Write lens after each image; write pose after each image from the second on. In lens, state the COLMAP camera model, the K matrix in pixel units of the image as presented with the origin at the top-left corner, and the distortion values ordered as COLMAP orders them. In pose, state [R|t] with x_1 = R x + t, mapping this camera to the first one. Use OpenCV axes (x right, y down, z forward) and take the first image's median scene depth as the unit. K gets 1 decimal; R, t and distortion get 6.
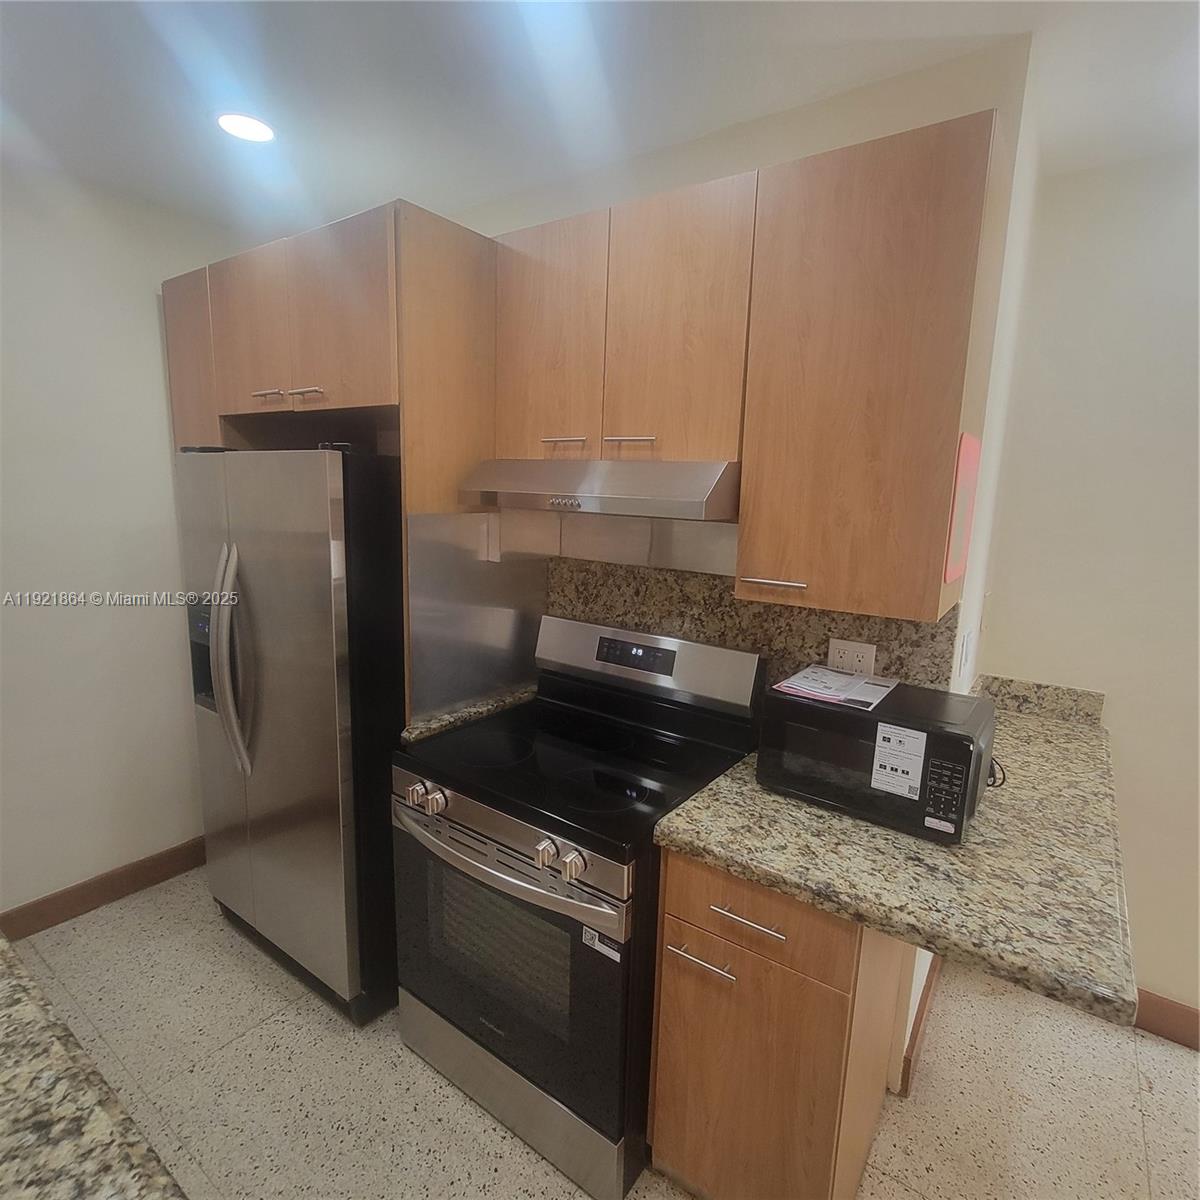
lens RADIAL K [[652.9, 0, 603.0], [0, 652.9, 608.7], [0, 0, 1]] dist [-0.006885, 0.004176]
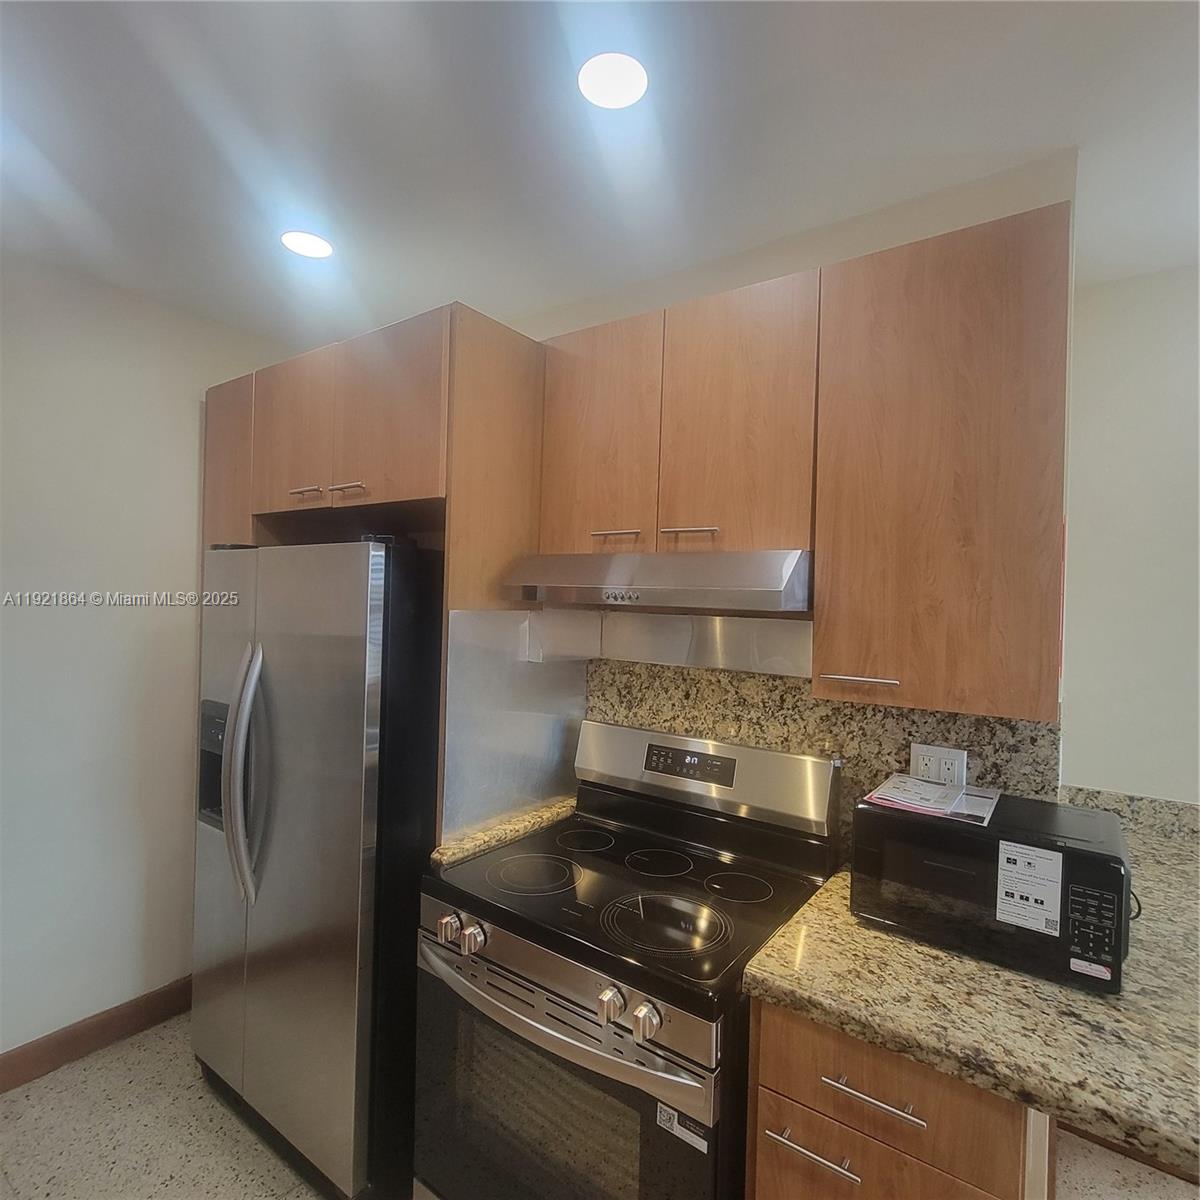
lens RADIAL K [[652.9, 0, 603.0], [0, 652.9, 609.1], [0, 0, 1]] dist [-0.006885, 0.004176]
pose [[0.999993, -0.002959, -0.002330, -0.076820], [0.002520, 0.985506, -0.169620, 0.013846], [0.002798, 0.169612, 0.985507, 0.075594]]
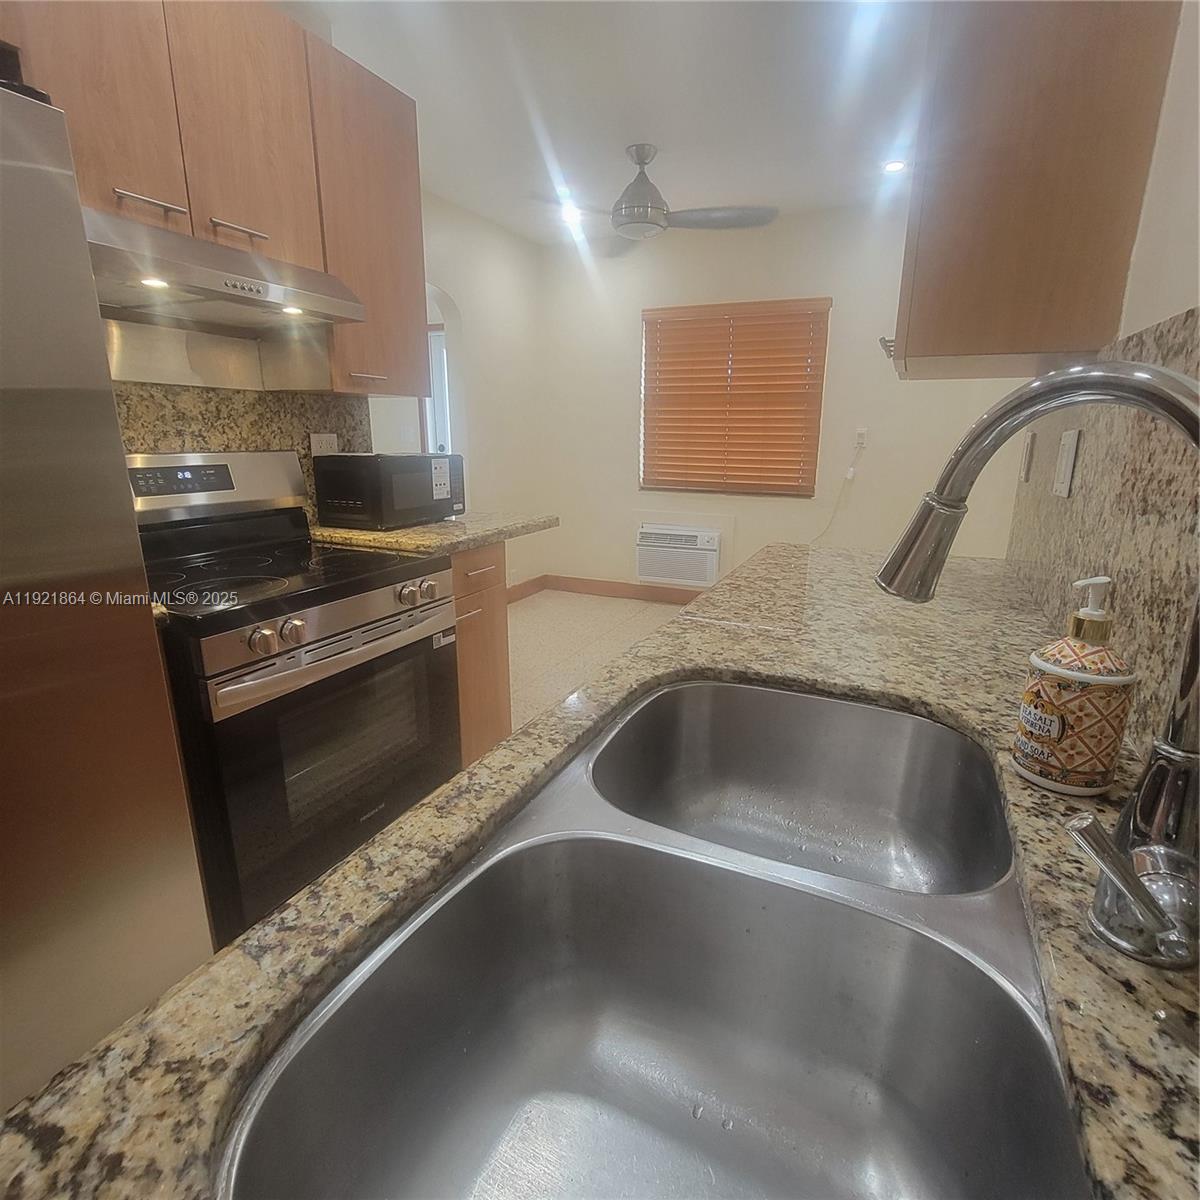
lens RADIAL K [[652.9, 0, 600.4], [0, 652.9, 604.6], [0, 0, 1]] dist [-0.006885, 0.004176]
pose [[-0.169079, -0.282752, 0.944174, -1.071152], [0.171538, 0.934903, 0.310694, 0.058791], [-0.970560, 0.214493, -0.109569, 0.649019]]
